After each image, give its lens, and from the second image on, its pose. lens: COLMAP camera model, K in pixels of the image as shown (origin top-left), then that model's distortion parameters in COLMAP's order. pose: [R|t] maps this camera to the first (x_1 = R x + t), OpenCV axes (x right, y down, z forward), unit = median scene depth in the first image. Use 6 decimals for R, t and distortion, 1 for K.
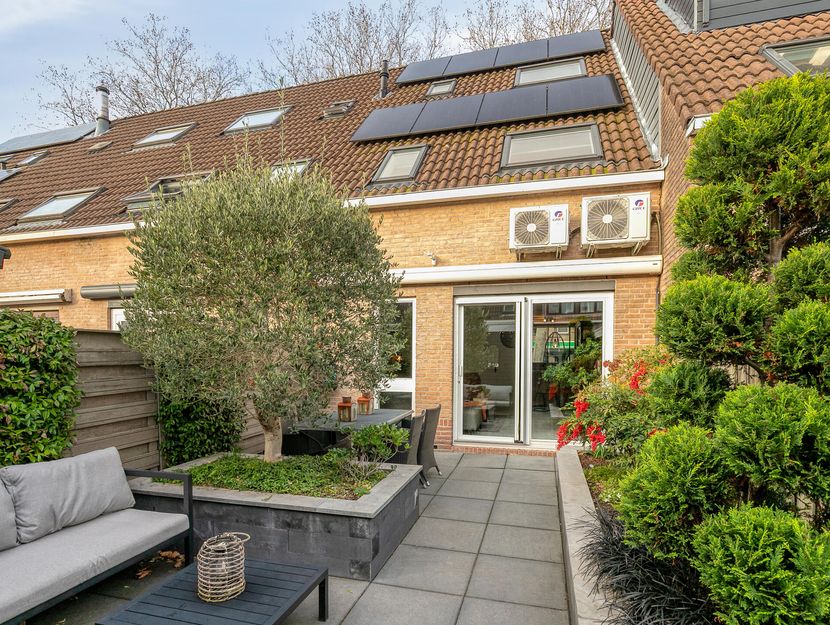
lens RADIAL K [[465.2, 0, 410.5], [0, 465.2, 361.8], [0, 0, 1]] dist [-0.009158, -0.000554]
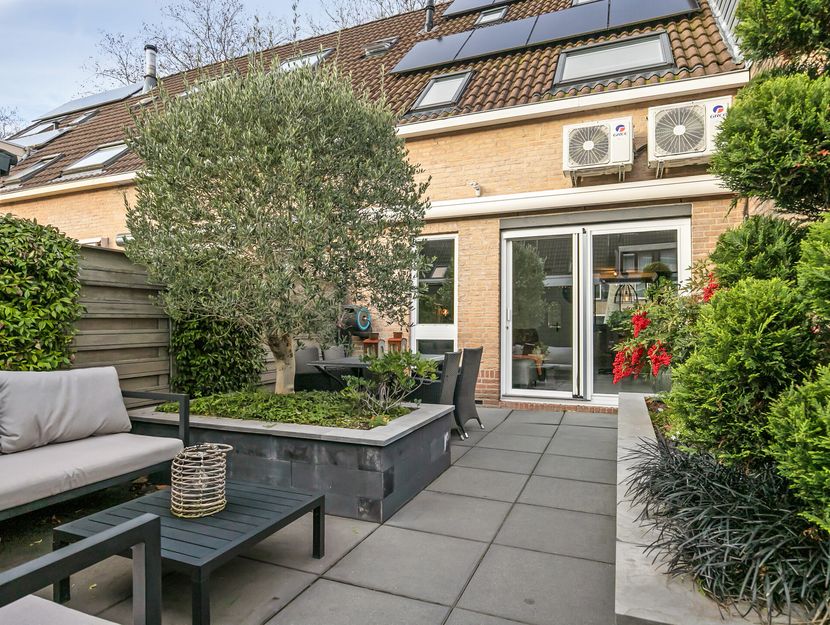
lens RADIAL K [[504.5, 0, 412.8], [0, 504.5, 315.0], [0, 0, 1]] dist [-0.012659, 0.003405]
pose [[0.993131, 0.000210, -0.117008, 0.051692], [-0.006162, 0.998705, -0.050509, 0.092118], [0.116846, 0.050883, 0.991846, 0.050147]]
